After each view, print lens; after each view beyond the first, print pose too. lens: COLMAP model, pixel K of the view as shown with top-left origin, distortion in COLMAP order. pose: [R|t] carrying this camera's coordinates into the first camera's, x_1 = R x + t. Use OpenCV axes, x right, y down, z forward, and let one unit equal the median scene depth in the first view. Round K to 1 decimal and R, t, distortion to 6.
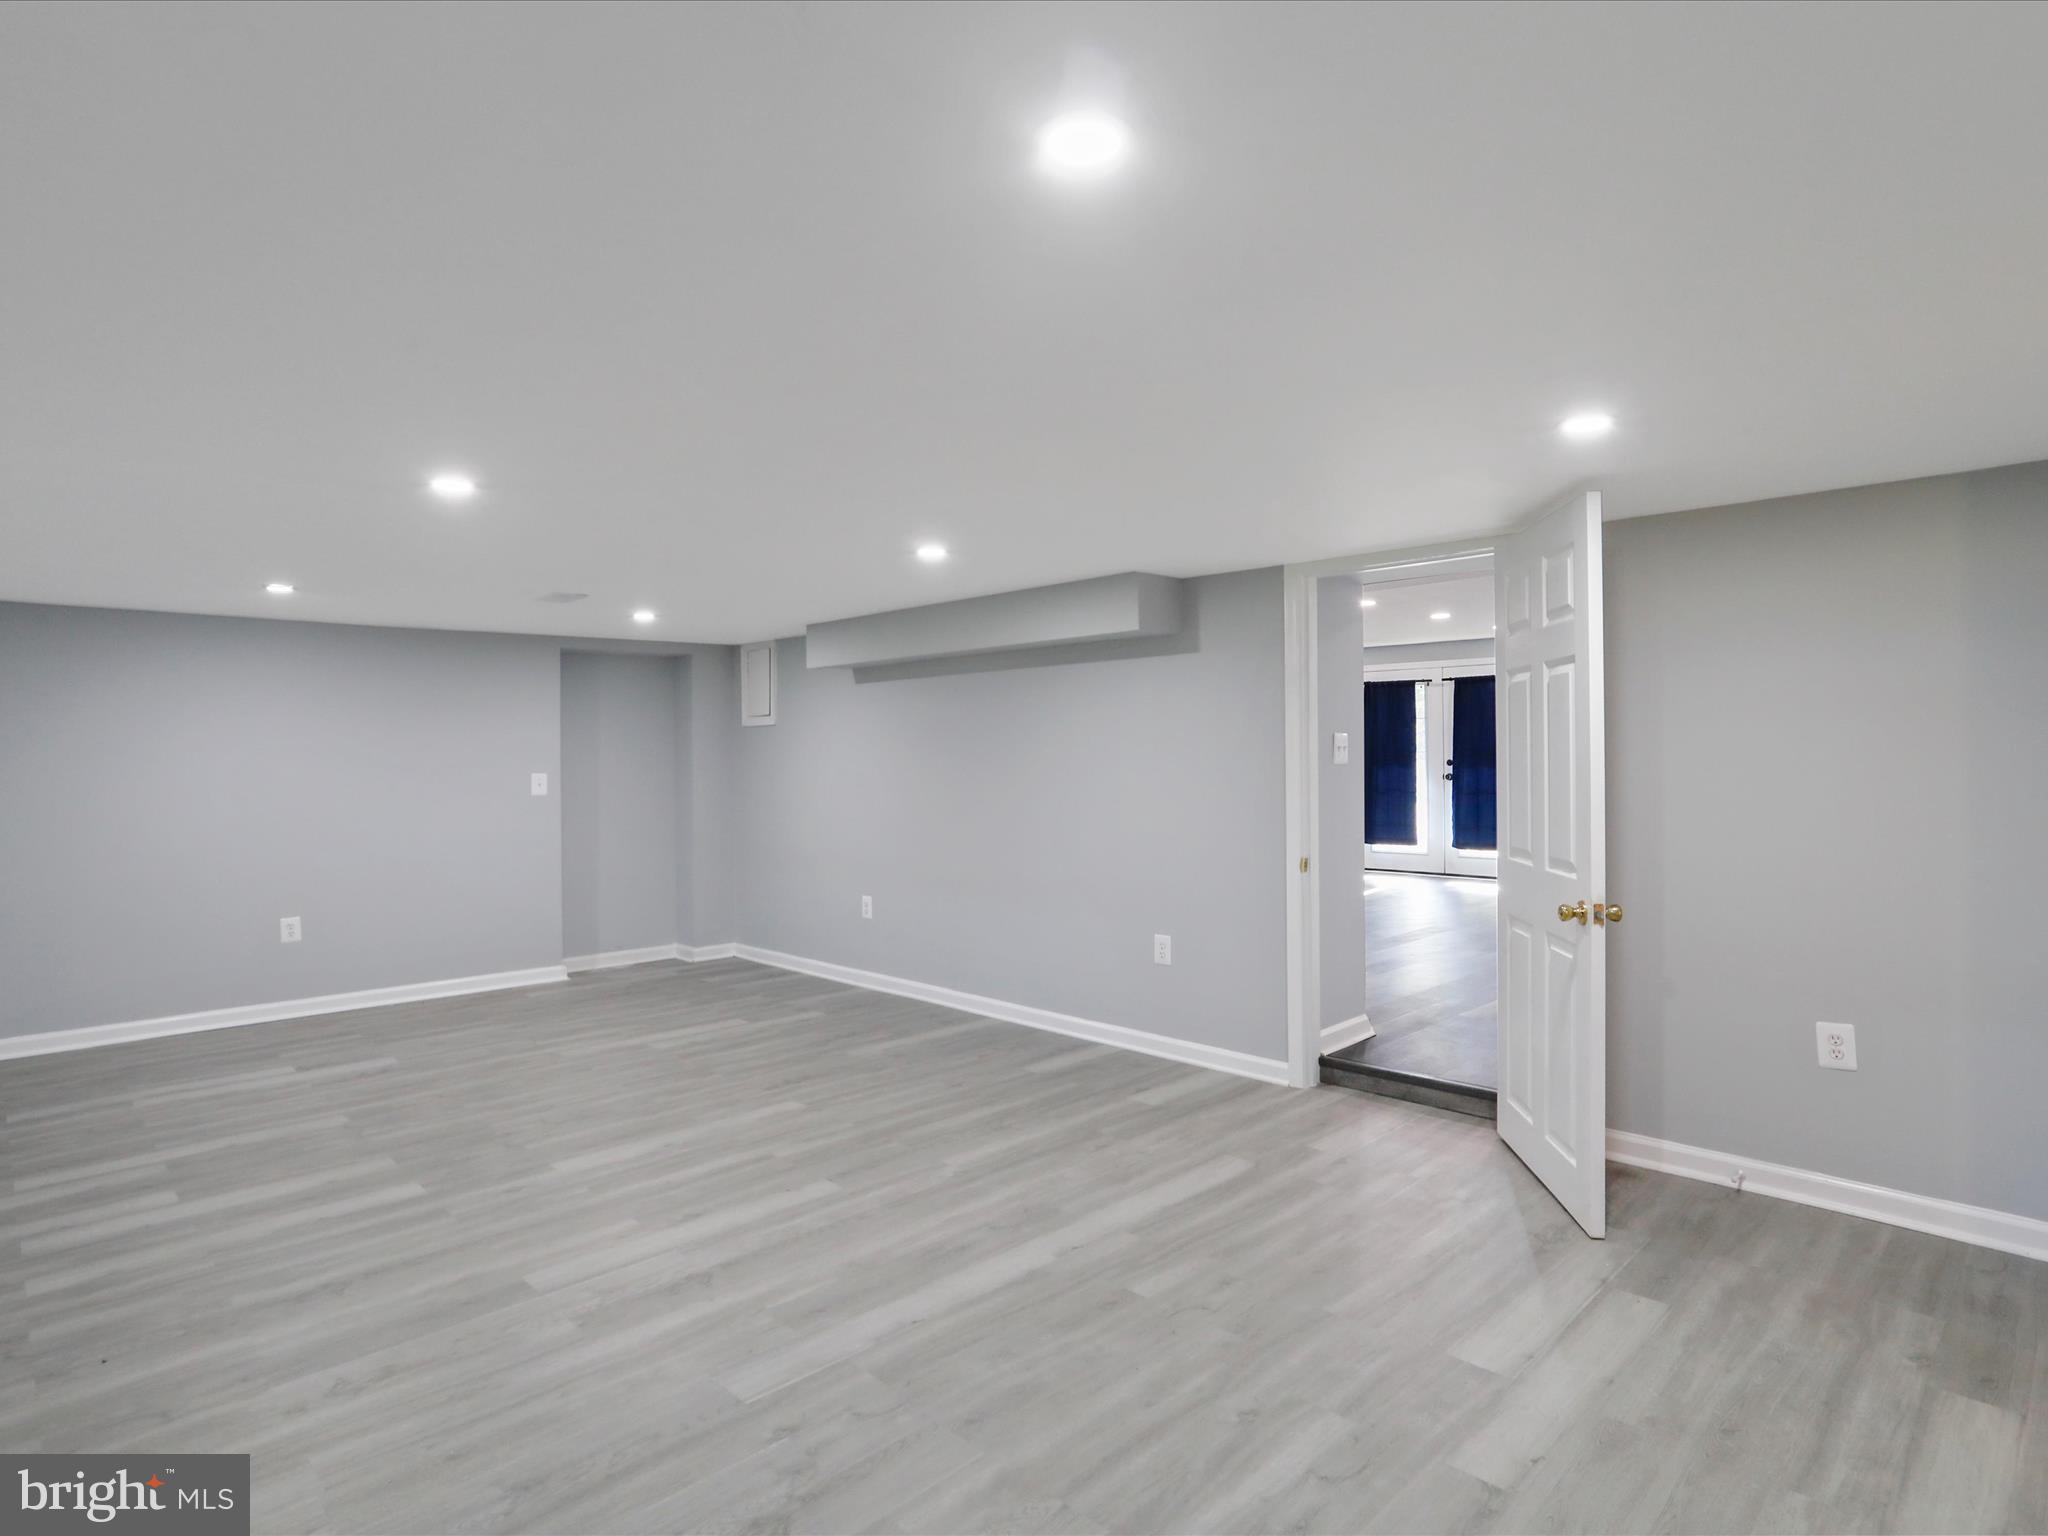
lens RADIAL K [[1134.6, 0, 1041.9], [0, 1134.6, 766.8], [0, 0, 1]] dist [-0.038704, 0.012526]
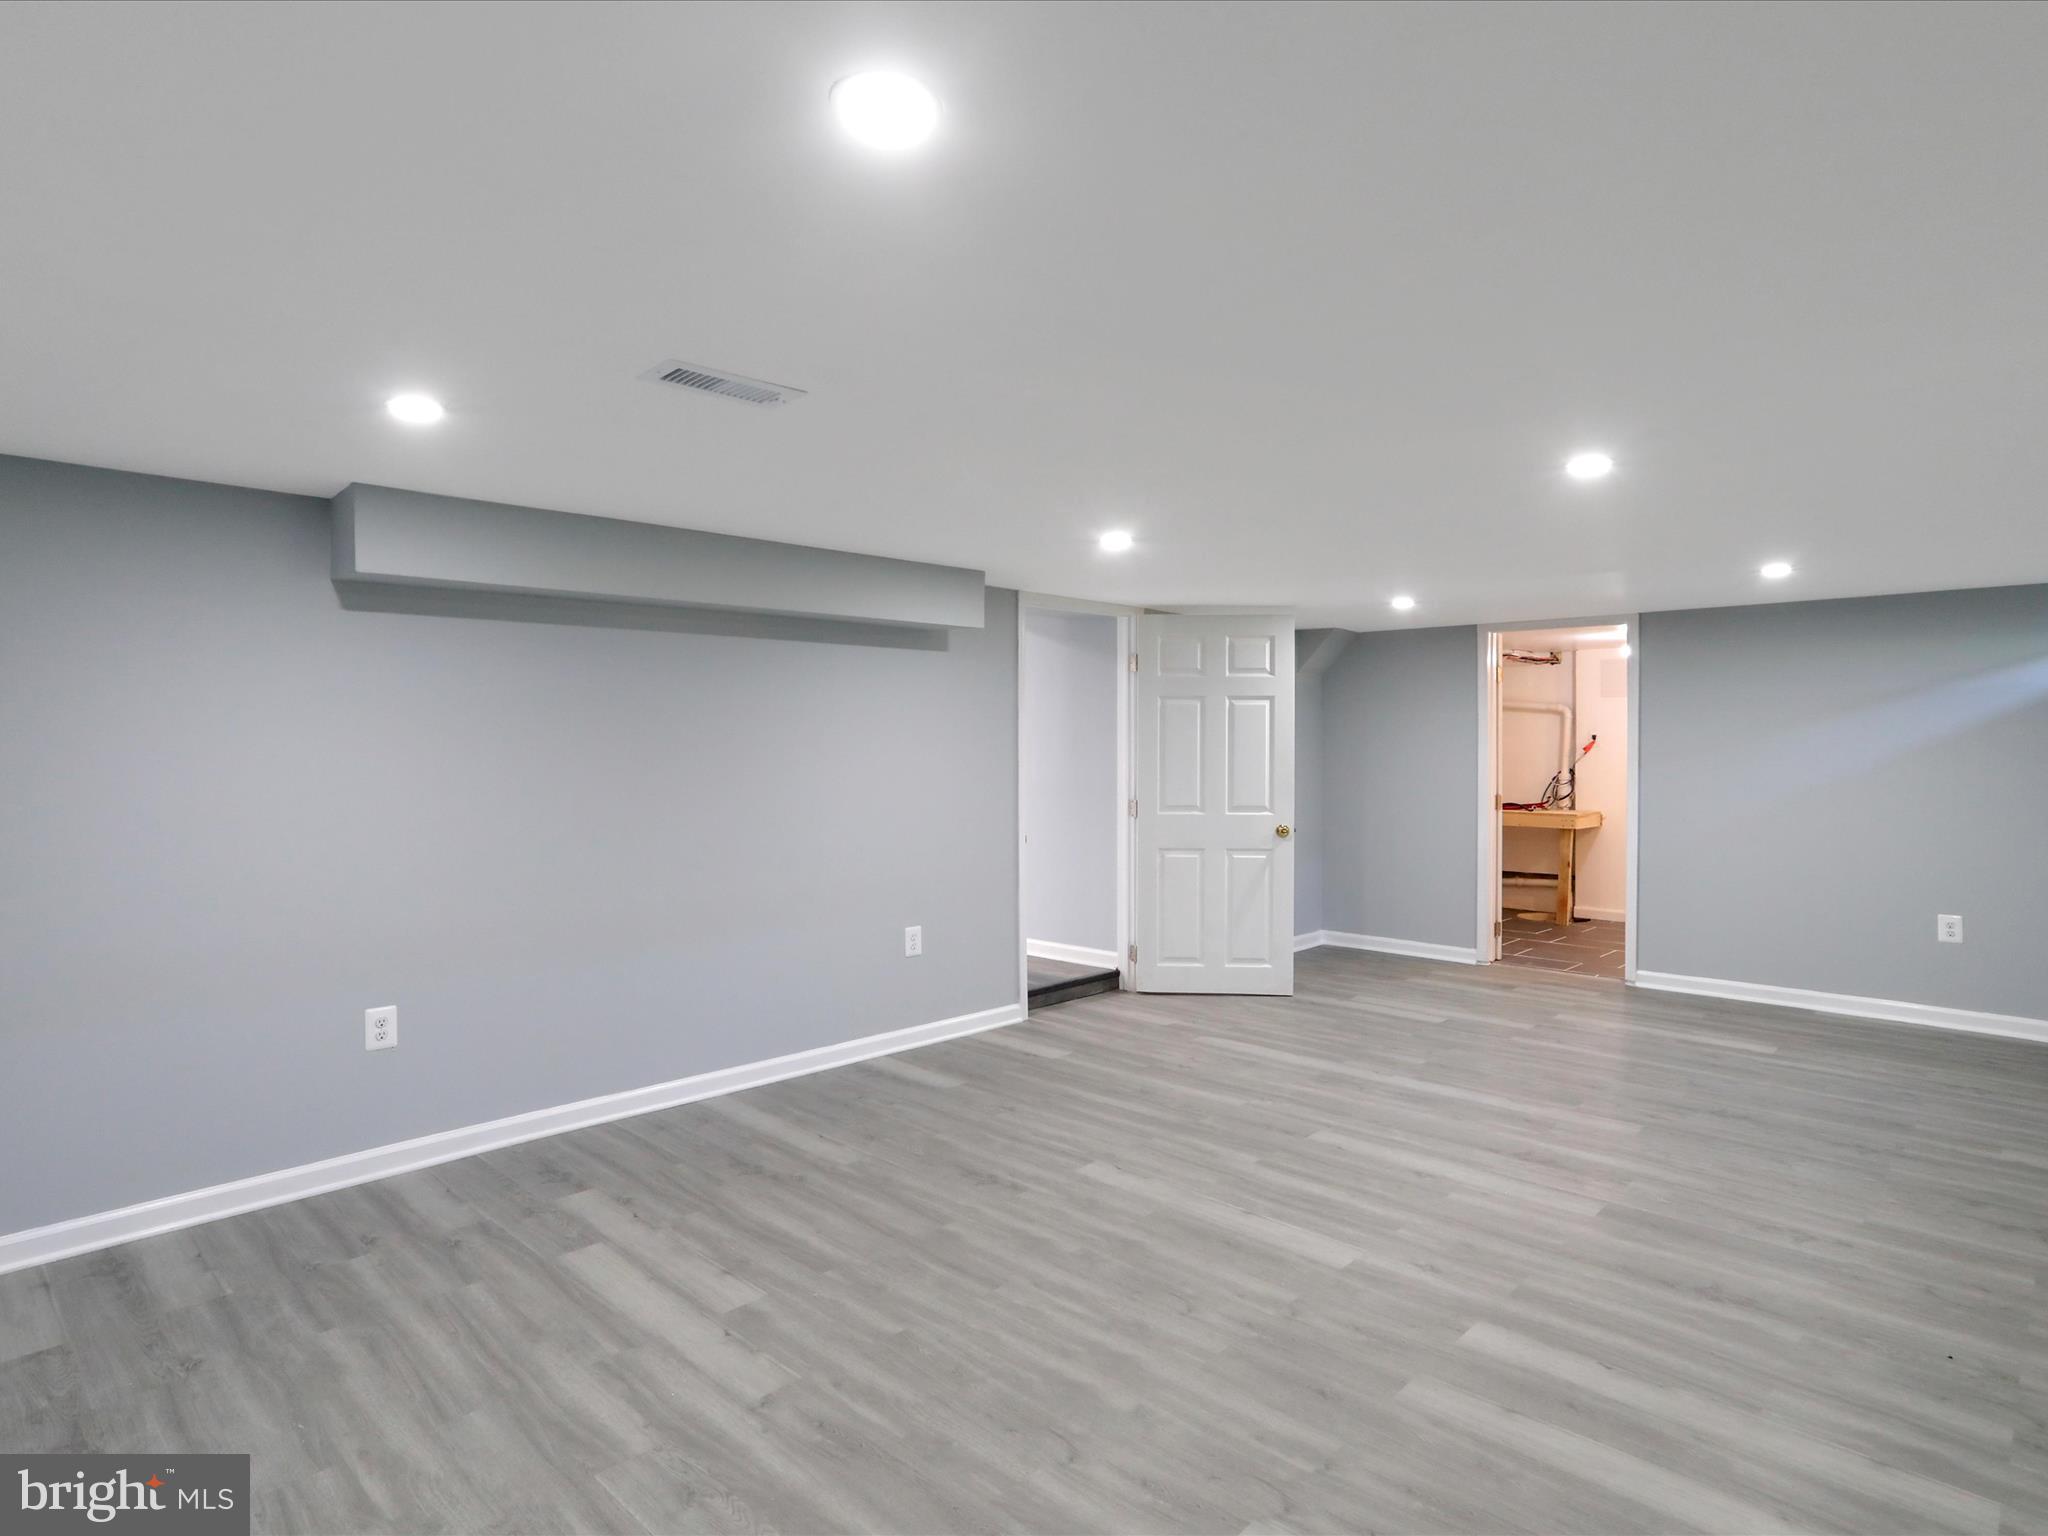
lens RADIAL K [[1134.6, 0, 1040.7], [0, 1134.6, 759.8], [0, 0, 1]] dist [-0.038704, 0.012526]
pose [[-0.031165, -0.002023, 0.999512, -1.225699], [0.011957, 0.999926, 0.002396, -0.001387], [-0.999443, 0.012026, -0.031138, 1.244969]]
